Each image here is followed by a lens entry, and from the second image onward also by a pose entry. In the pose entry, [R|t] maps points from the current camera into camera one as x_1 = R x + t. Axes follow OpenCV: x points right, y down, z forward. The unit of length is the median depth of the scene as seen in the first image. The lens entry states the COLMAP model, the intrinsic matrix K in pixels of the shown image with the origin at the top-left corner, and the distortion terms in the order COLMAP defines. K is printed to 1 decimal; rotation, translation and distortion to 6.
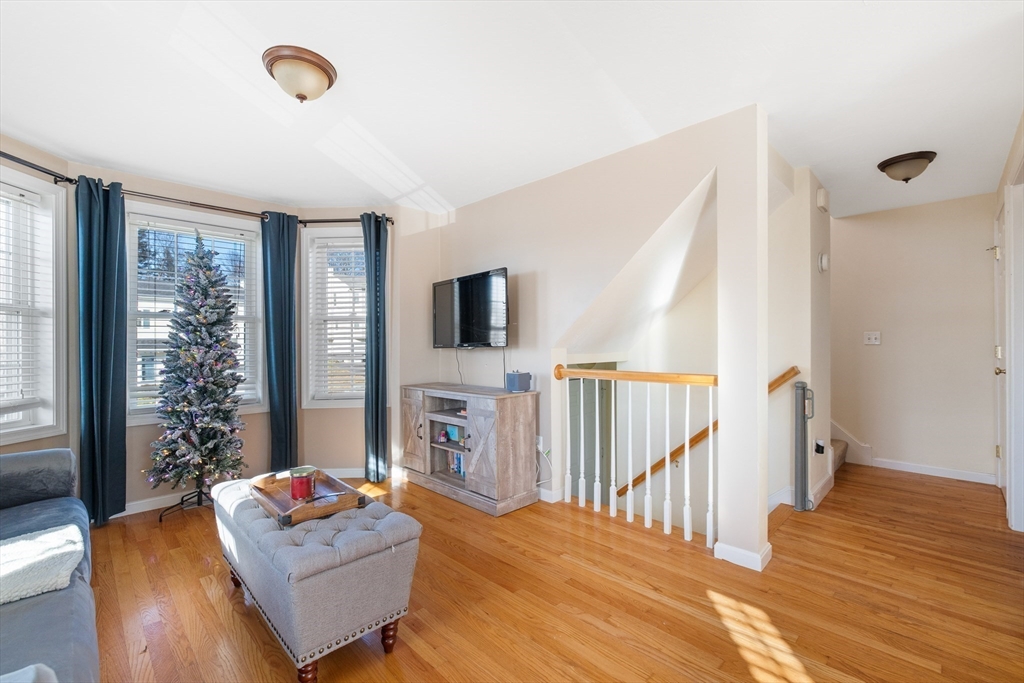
lens RADIAL K [[440.1, 0, 516.5], [0, 440.1, 343.8], [0, 0, 1]] dist [-0.002093, 0.000178]
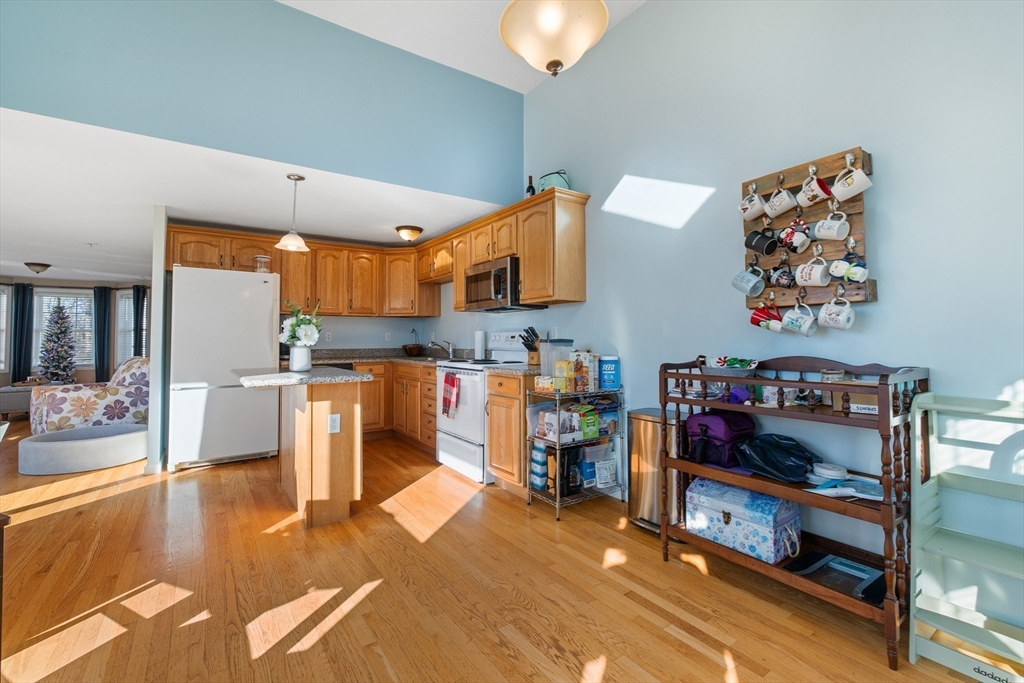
lens RADIAL K [[440.1, 0, 506.3], [0, 440.1, 319.5], [0, 0, 1]] dist [-0.002093, 0.000178]
pose [[0.985906, -0.008760, -0.167069, 2.422259], [0.000761, 0.998853, -0.047881, -0.001078], [0.167296, 0.047079, 0.984782, -1.174053]]
